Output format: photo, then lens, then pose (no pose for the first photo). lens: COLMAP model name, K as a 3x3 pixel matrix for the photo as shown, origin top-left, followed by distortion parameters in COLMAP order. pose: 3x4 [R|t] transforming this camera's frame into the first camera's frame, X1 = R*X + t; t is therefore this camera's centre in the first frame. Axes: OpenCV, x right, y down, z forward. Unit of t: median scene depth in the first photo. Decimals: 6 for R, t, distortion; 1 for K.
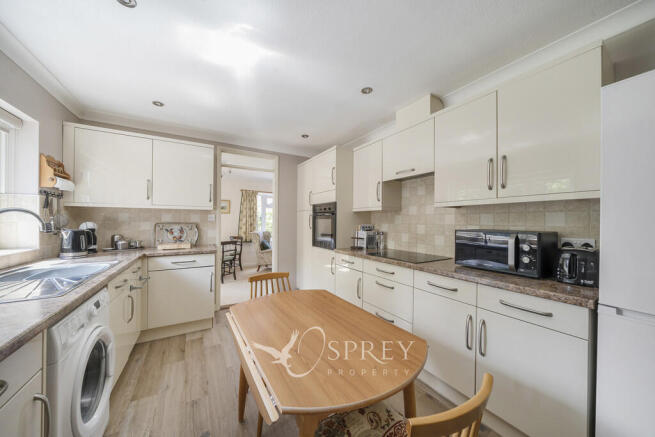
lens RADIAL K [[221.5, 0, 326.1], [0, 221.5, 219.7], [0, 0, 1]] dist [-0.001054, -0.000056]
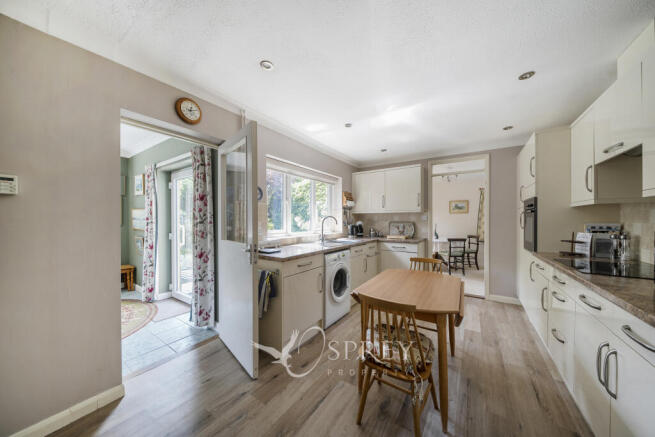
lens RADIAL K [[221.5, 0, 326.1], [0, 221.5, 219.7], [0, 0, 1]] dist [-0.001054, -0.000056]
pose [[0.432097, -0.009178, -0.901780, 0.467734], [0.010620, 0.999931, -0.005088, 0.002684], [0.901764, -0.007378, 0.432165, -0.099559]]
